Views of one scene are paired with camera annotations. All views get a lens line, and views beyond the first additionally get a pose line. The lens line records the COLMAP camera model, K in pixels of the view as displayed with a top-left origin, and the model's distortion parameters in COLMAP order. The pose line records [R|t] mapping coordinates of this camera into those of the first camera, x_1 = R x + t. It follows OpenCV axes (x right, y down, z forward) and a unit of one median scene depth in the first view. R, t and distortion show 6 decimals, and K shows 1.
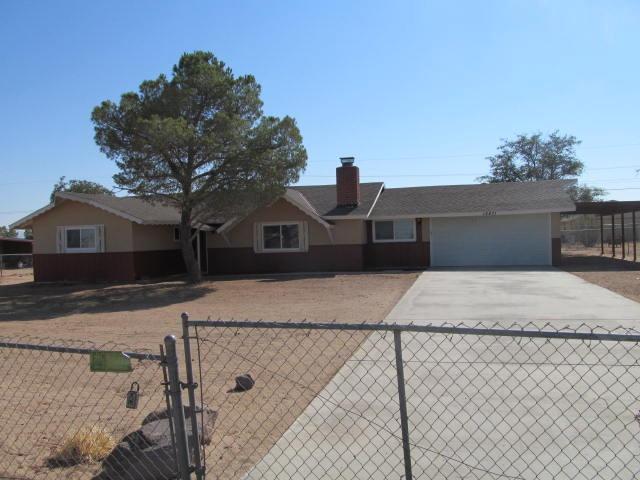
lens RADIAL K [[530.9, 0, 320.0], [0, 530.9, 240.0], [0, 0, 1]] dist [-0.050437, 0.005410]
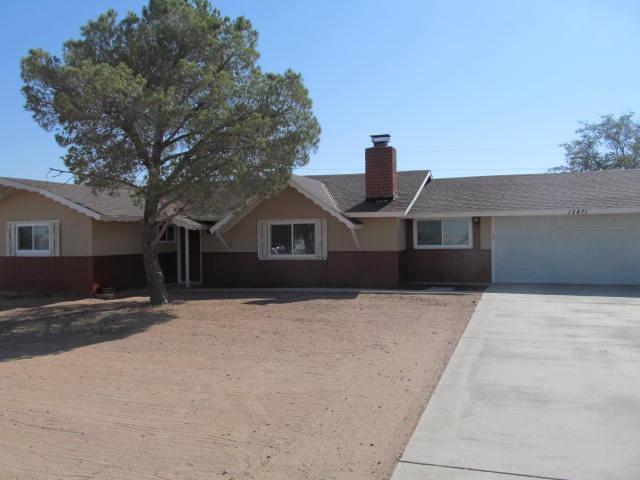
lens RADIAL K [[530.9, 0, 320.0], [0, 530.9, 240.0], [0, 0, 1]] dist [-0.050437, 0.005410]
pose [[0.995329, 0.015491, -0.095294, 0.041190], [-0.015403, 0.999880, 0.001663, -0.007331], [0.095308, -0.000187, 0.995448, 0.252689]]
